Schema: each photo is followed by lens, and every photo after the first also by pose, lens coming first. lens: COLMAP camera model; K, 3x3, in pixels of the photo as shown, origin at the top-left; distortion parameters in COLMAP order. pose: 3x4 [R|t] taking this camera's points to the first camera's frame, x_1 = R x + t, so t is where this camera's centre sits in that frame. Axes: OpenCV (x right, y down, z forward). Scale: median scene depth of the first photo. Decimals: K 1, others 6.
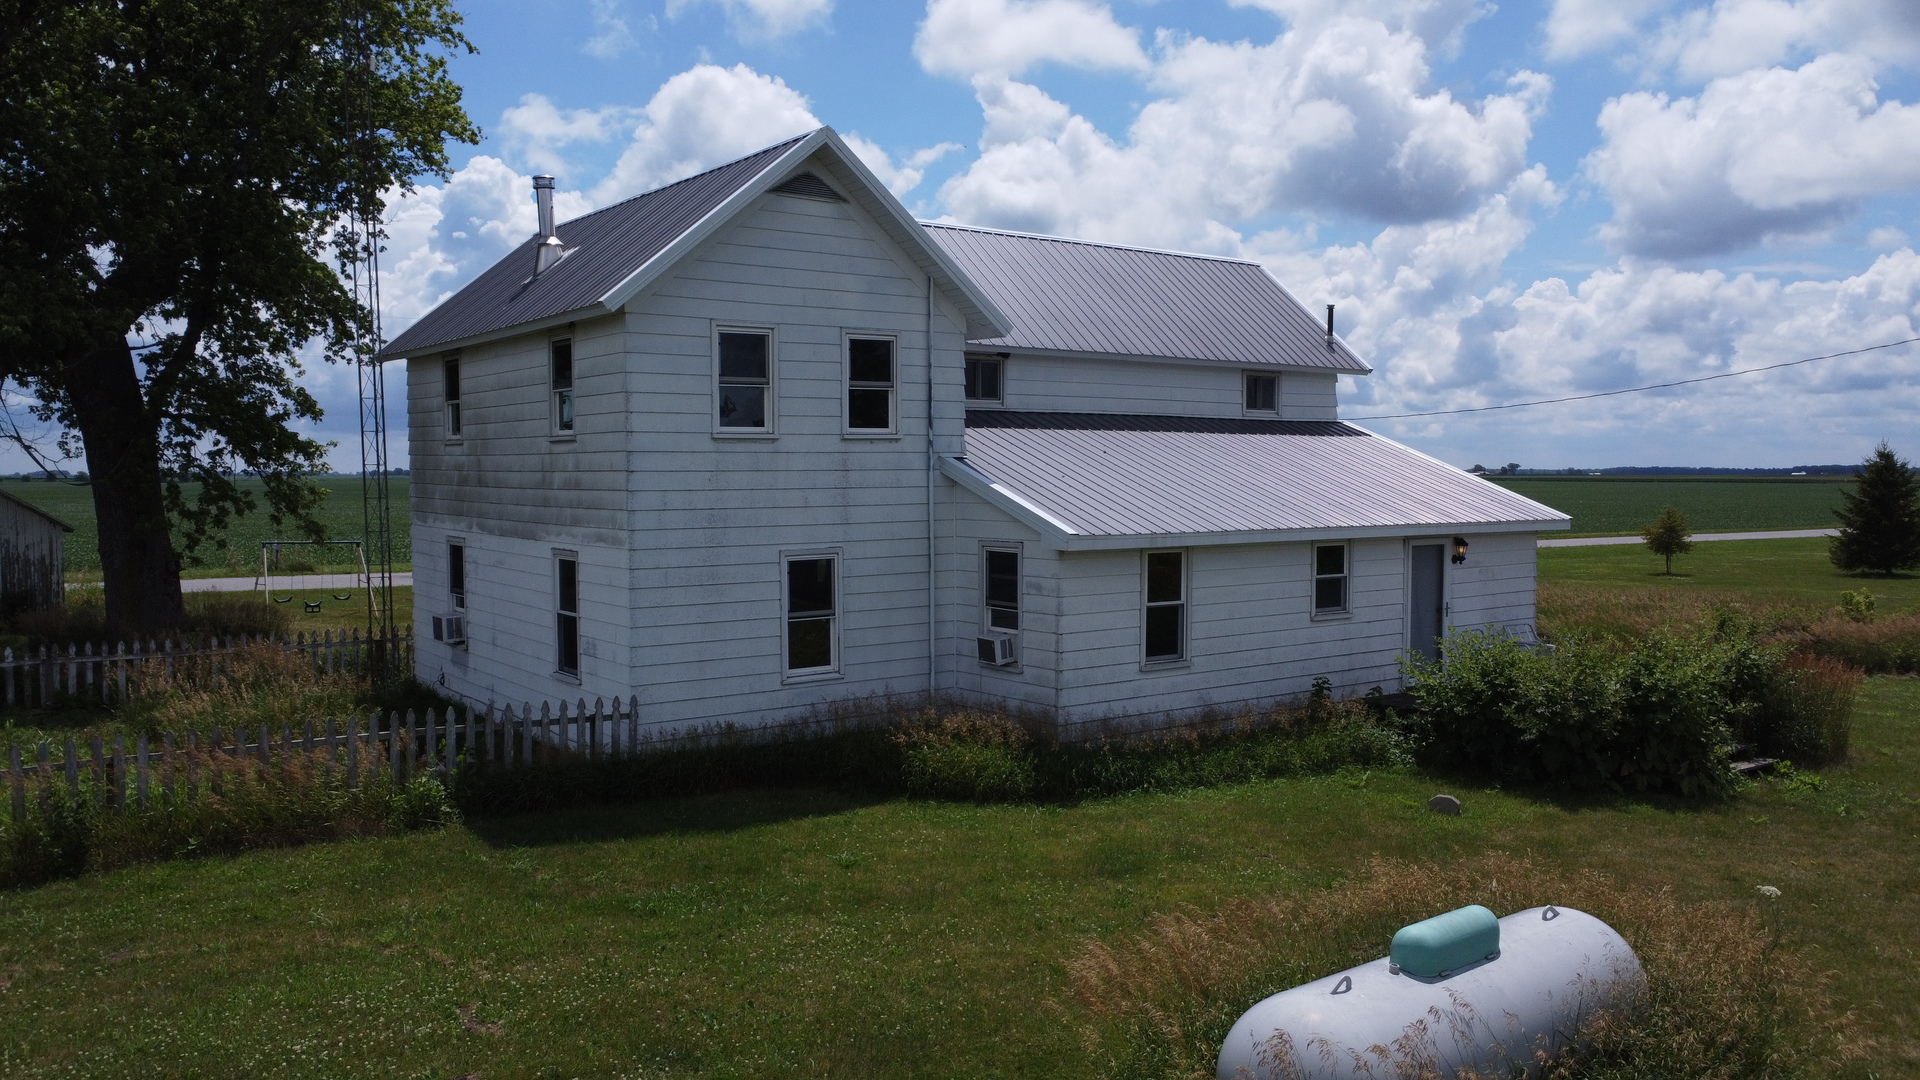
lens RADIAL K [[1411.5, 0, 960.0], [0, 1411.5, 540.0], [0, 0, 1]] dist [0.004484, 0.001605]
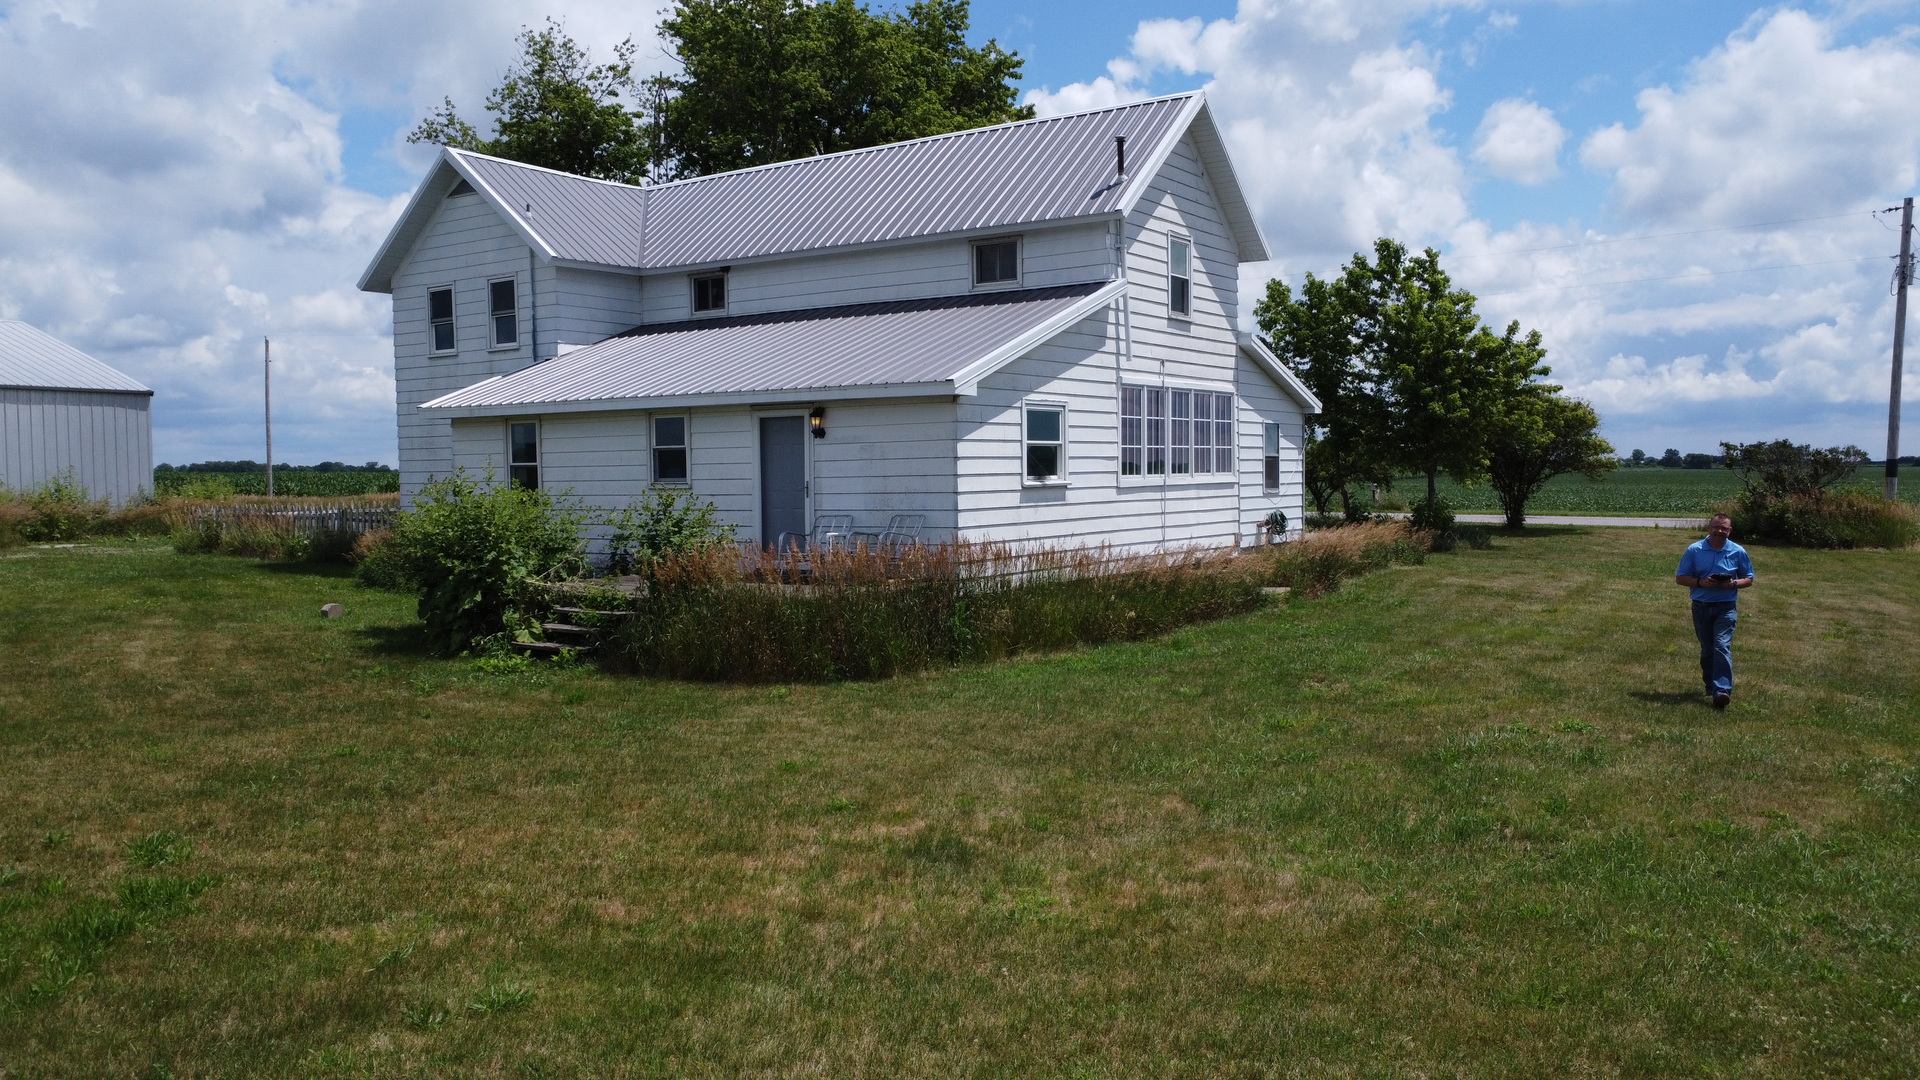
lens RADIAL K [[1411.5, 0, 960.0], [0, 1411.5, 540.0], [0, 0, 1]] dist [0.004484, 0.001605]
pose [[0.351236, 0.045602, -0.935176, 1.201968], [-0.032149, 0.998812, 0.036631, 0.044749], [0.935735, 0.017199, 0.352285, 0.764339]]
